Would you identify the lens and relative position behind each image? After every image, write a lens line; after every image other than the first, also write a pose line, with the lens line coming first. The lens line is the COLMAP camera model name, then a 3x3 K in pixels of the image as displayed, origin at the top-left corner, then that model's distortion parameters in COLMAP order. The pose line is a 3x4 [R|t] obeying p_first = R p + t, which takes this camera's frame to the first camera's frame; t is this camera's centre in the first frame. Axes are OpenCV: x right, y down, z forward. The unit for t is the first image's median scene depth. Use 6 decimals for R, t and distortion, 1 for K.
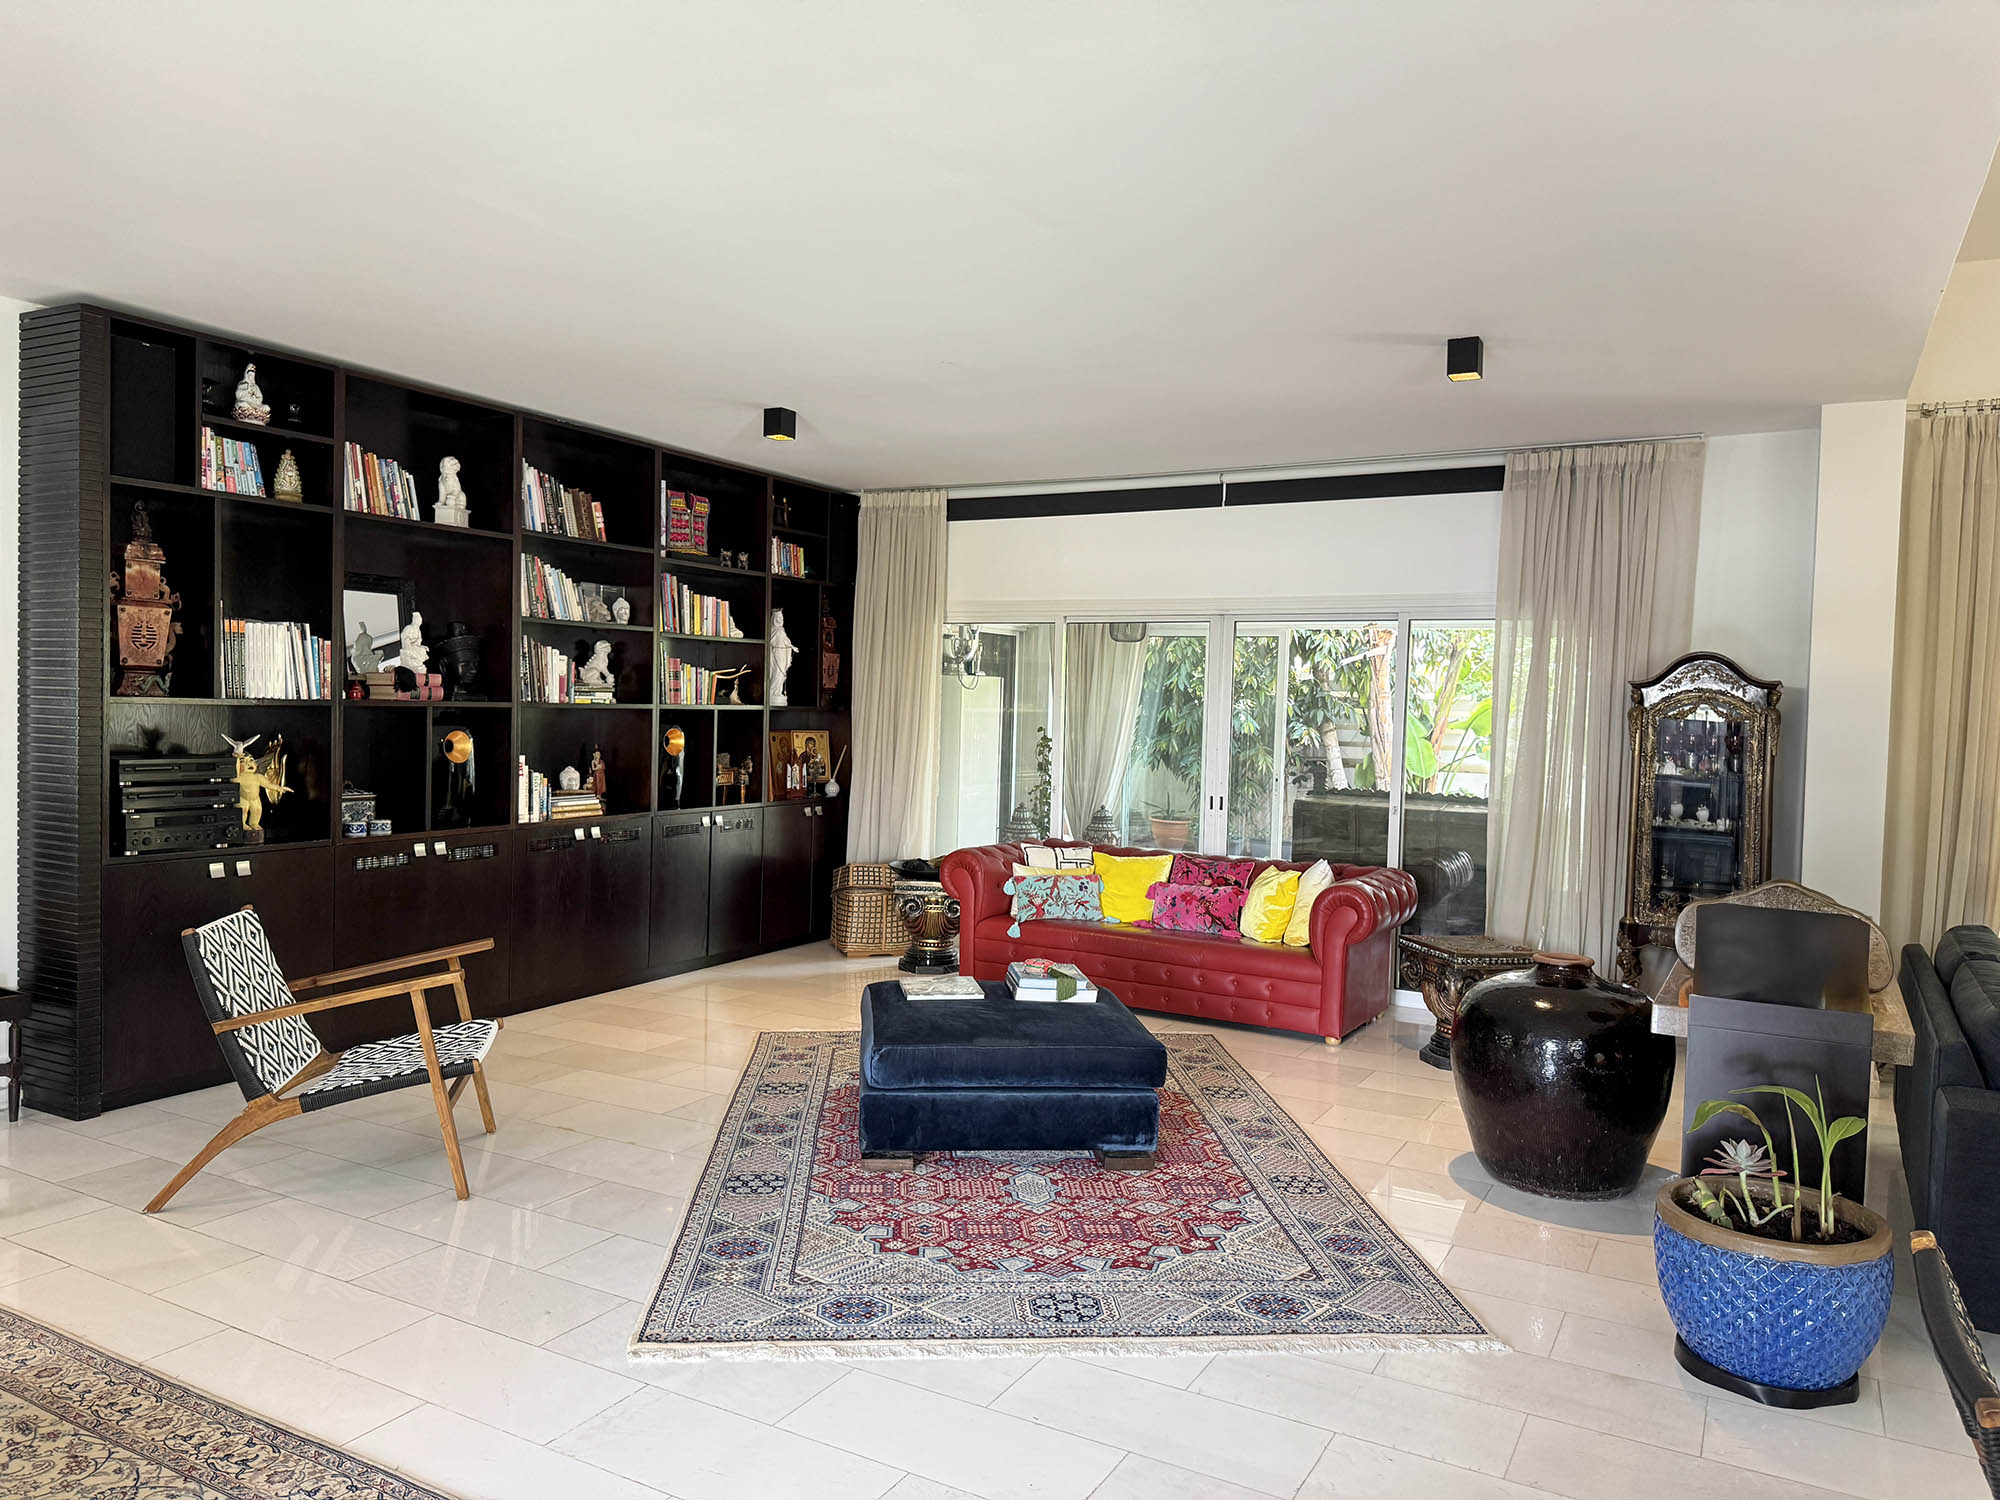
lens RADIAL K [[1428.4, 0, 1000.0], [0, 1428.4, 750.0], [0, 0, 1]] dist [0.126931, -0.171880]
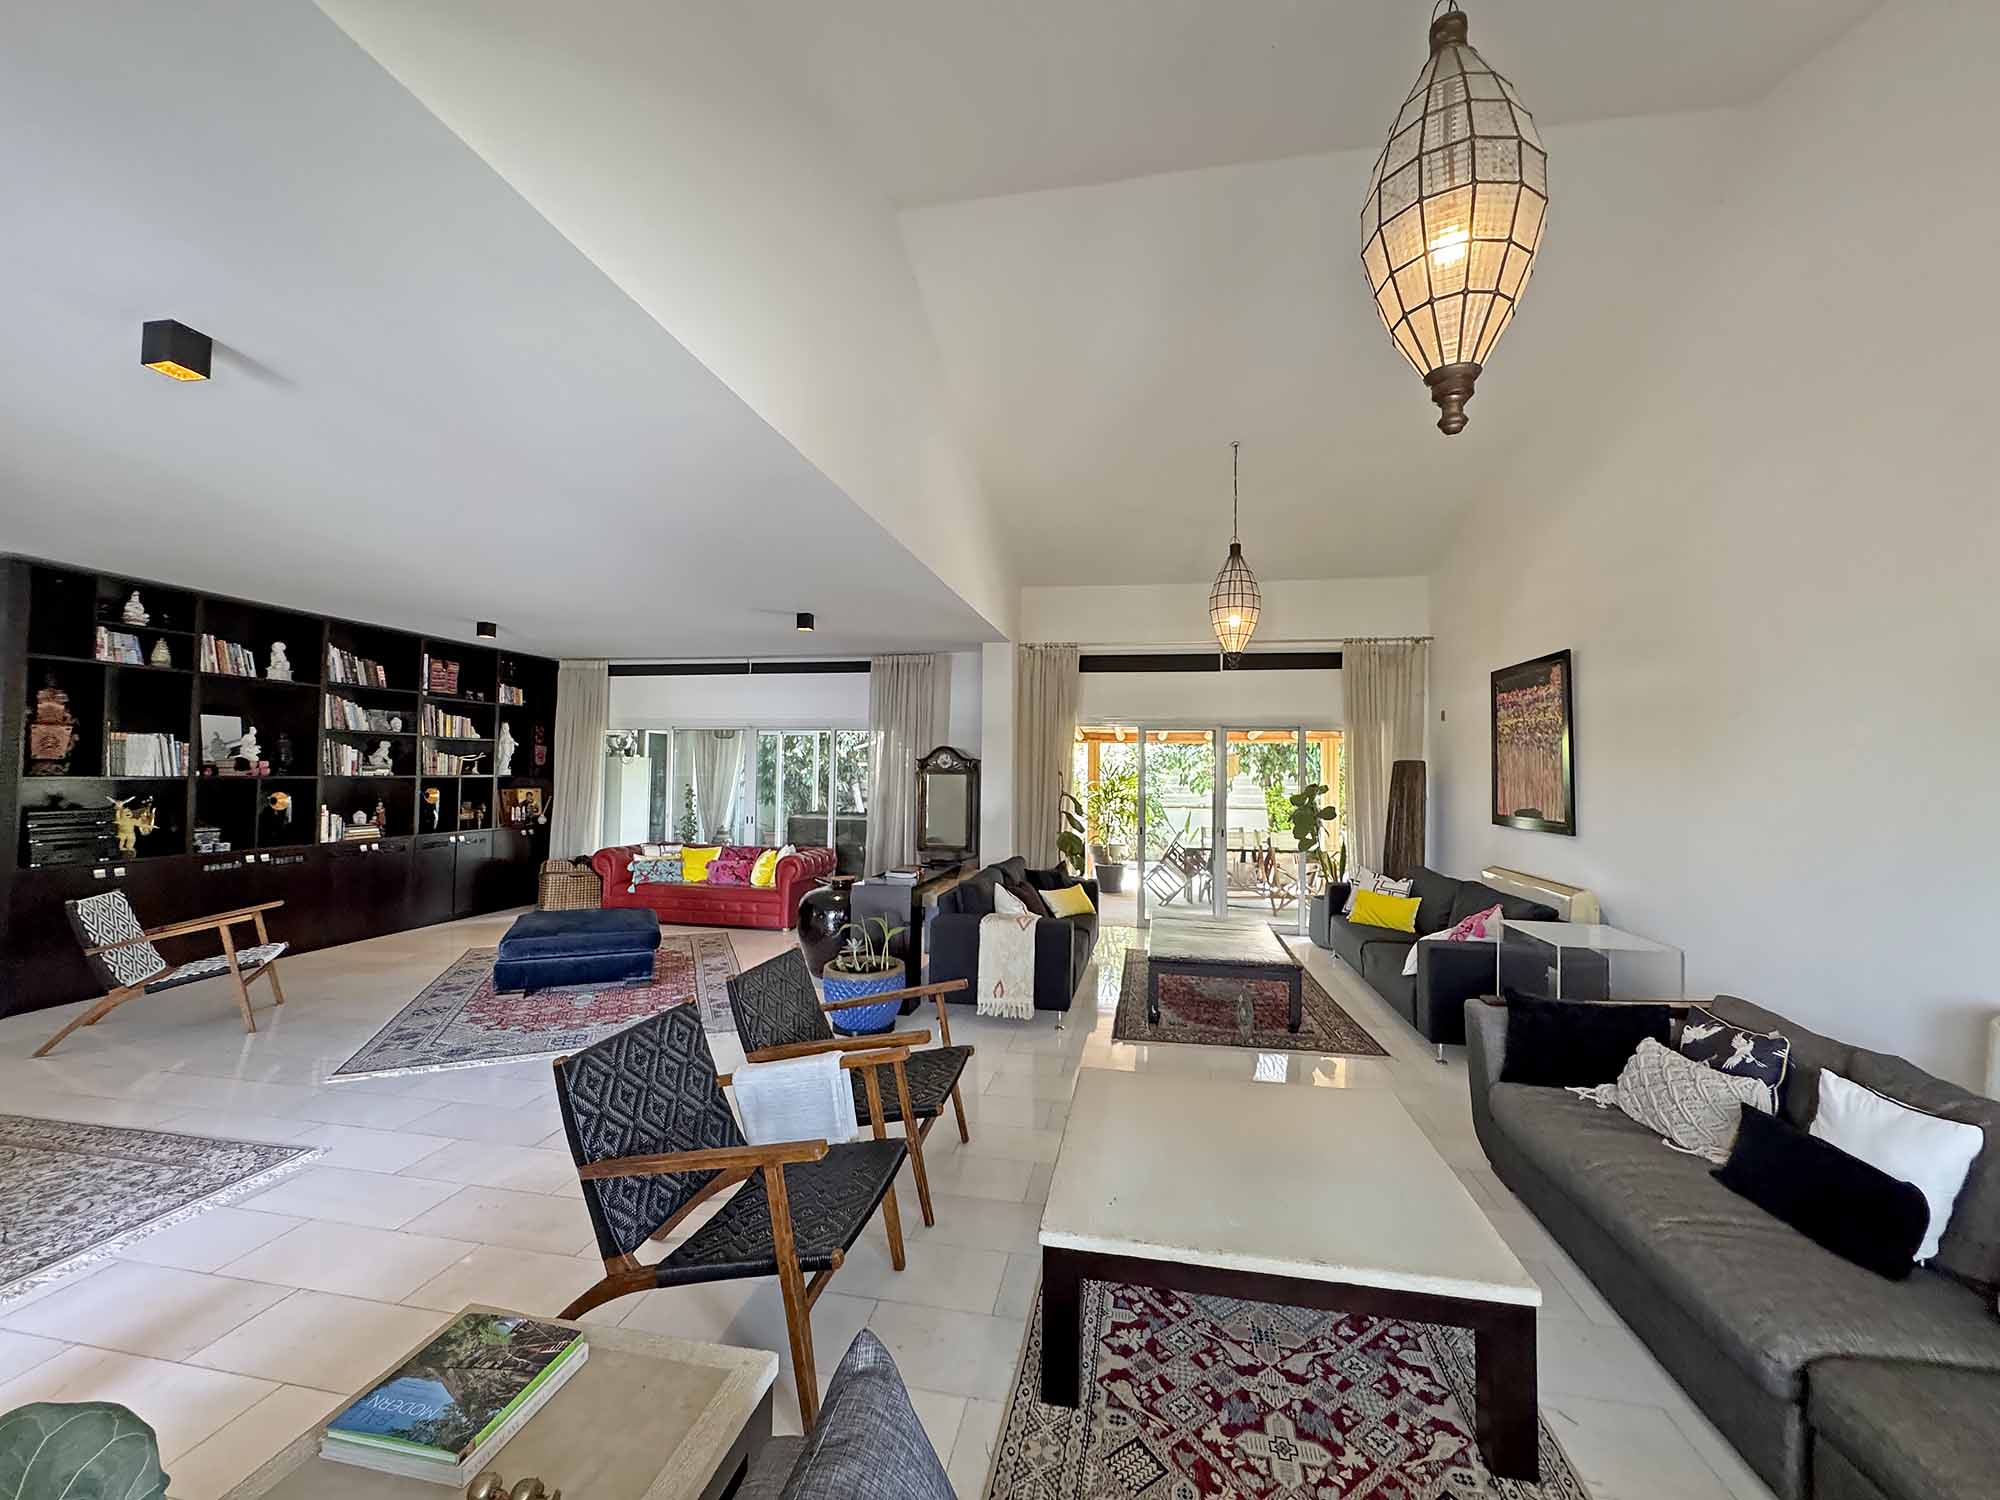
lens RADIAL K [[809.2, 0, 1000.0], [0, 809.2, 750.0], [0, 0, 1]] dist [-0.001762, 0.003472]
pose [[0.948845, -0.005889, 0.315688, 0.154324], [0.023439, 0.998381, -0.051827, 0.007348], [-0.314872, 0.056575, 0.947447, -0.232687]]
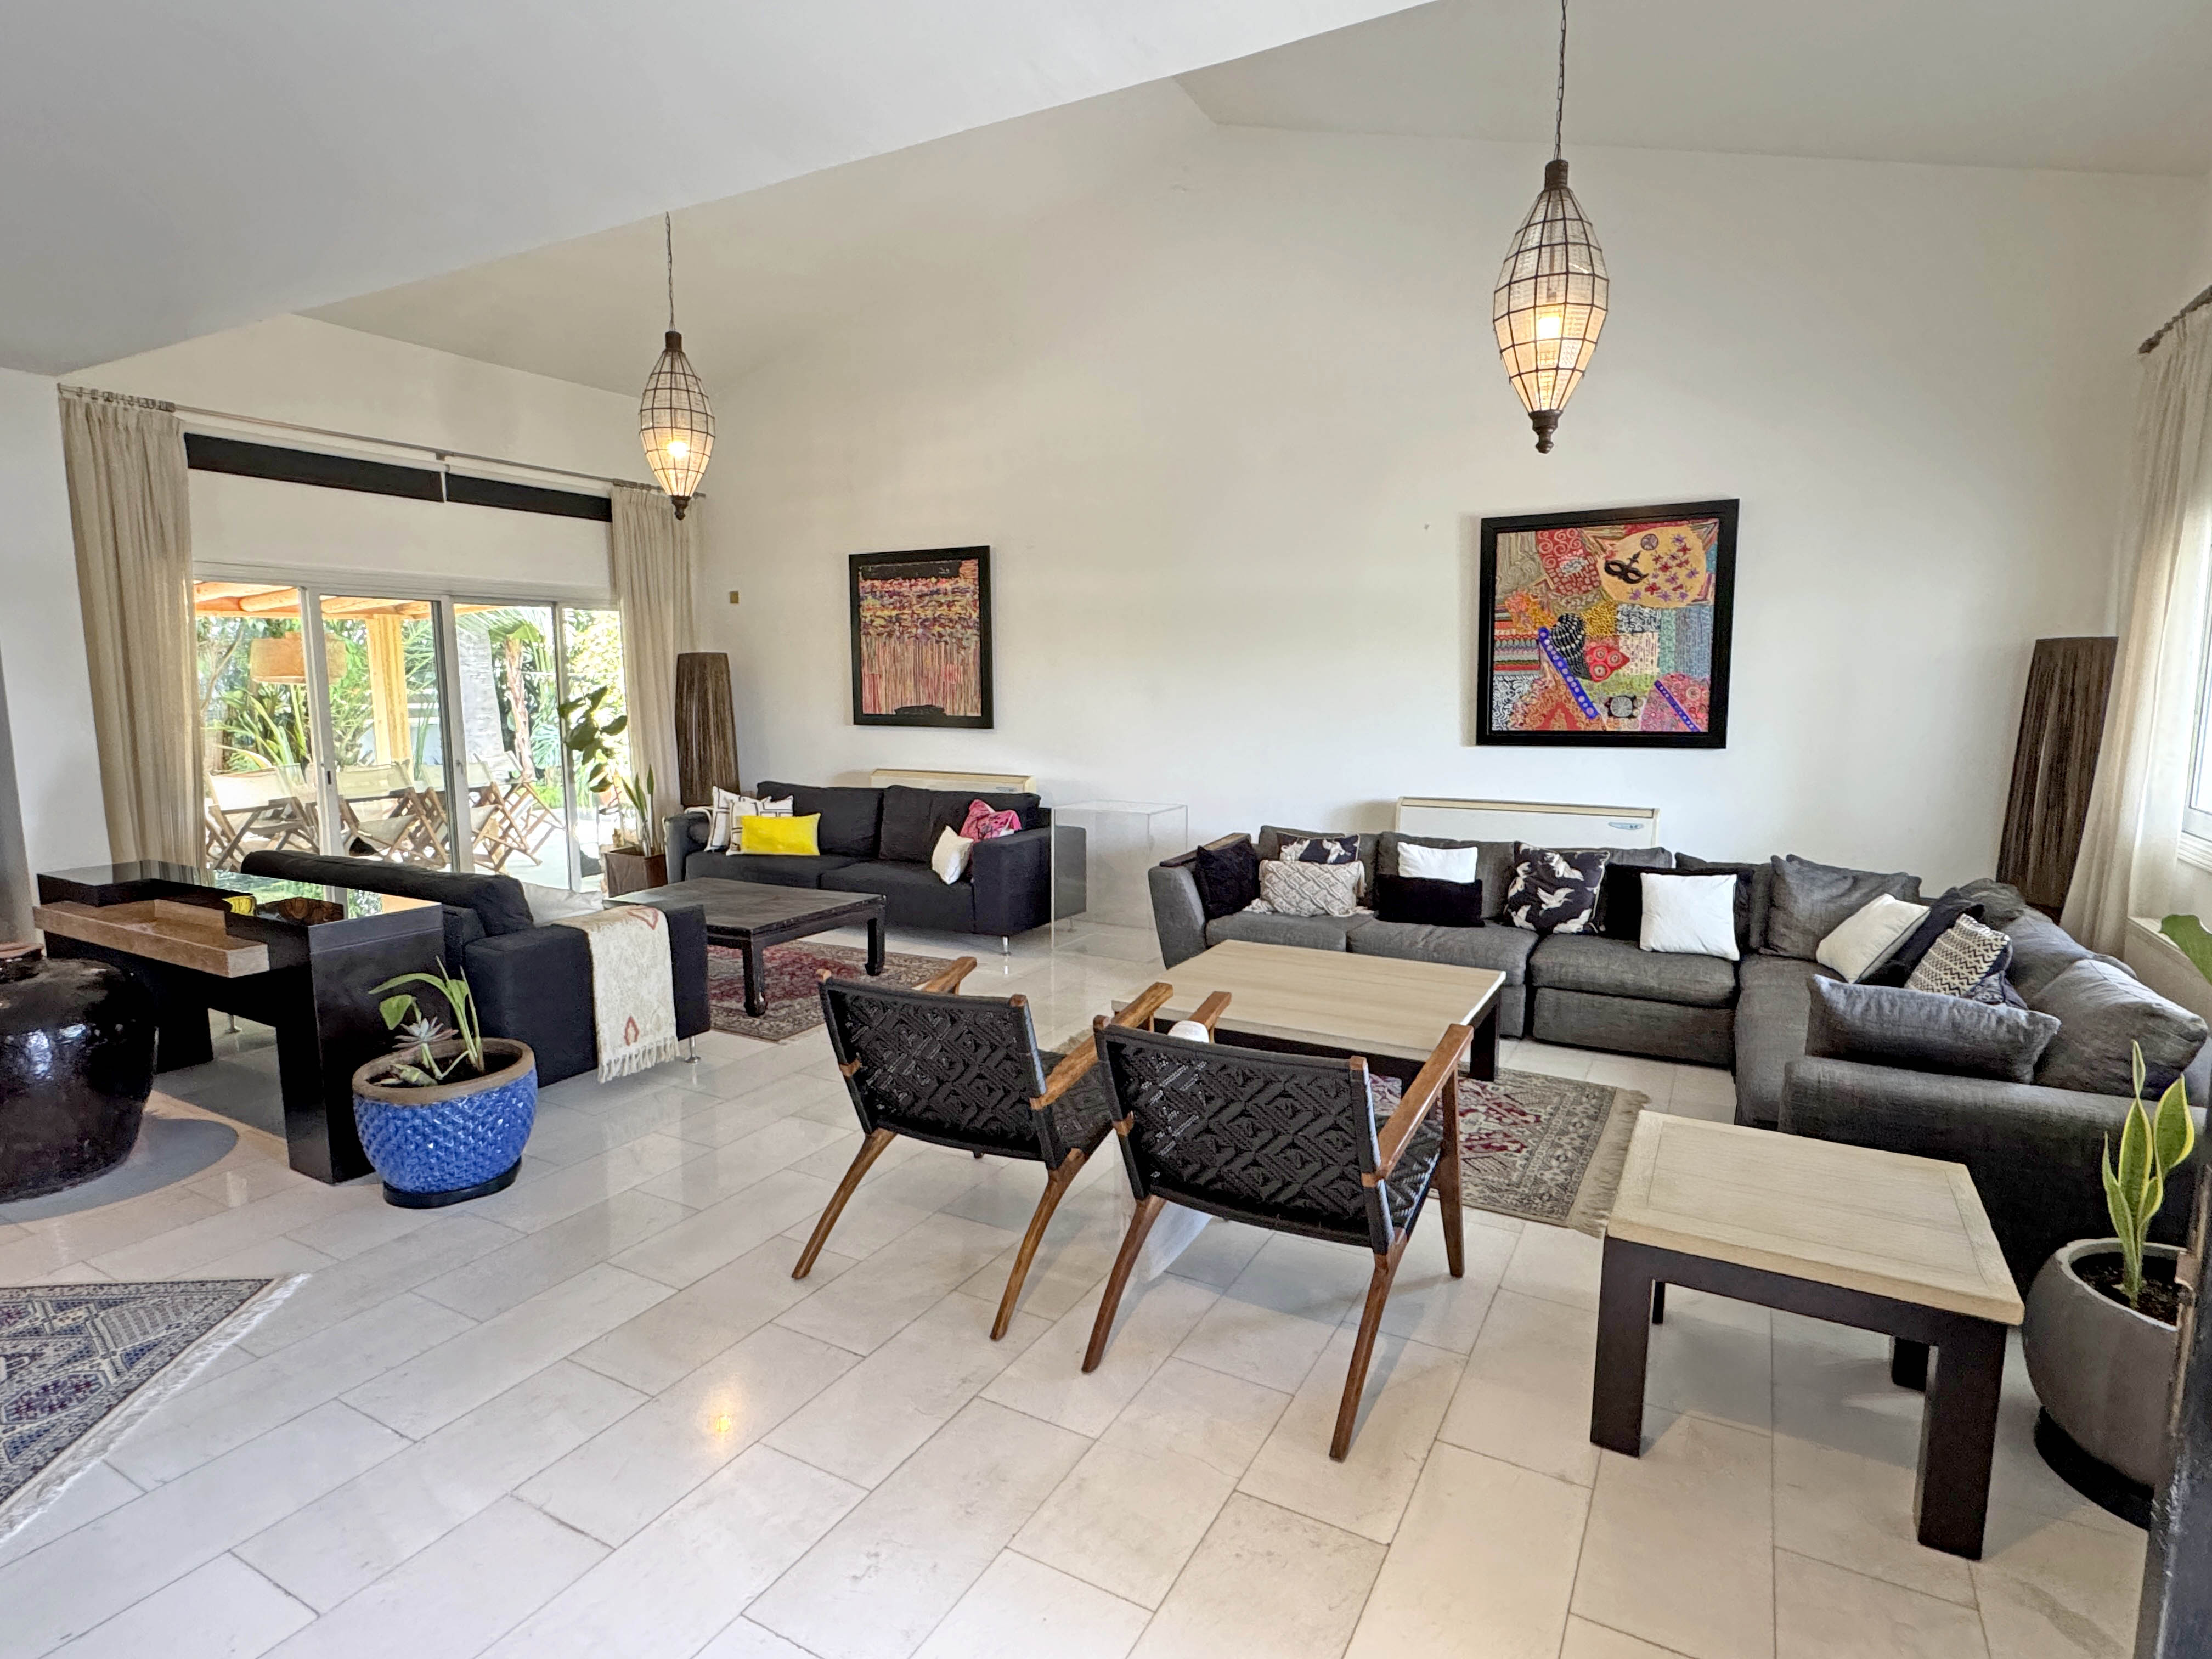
lens RADIAL K [[1158.1, 0, 1131.6], [0, 1158.1, 822.6], [0, 0, 1]] dist [-0.000144, -0.000292]
pose [[-0.012637, -0.156367, 0.987618, -0.247891], [0.032944, 0.987096, 0.156705, -0.021945], [-0.999377, 0.034516, -0.007323, 0.200092]]
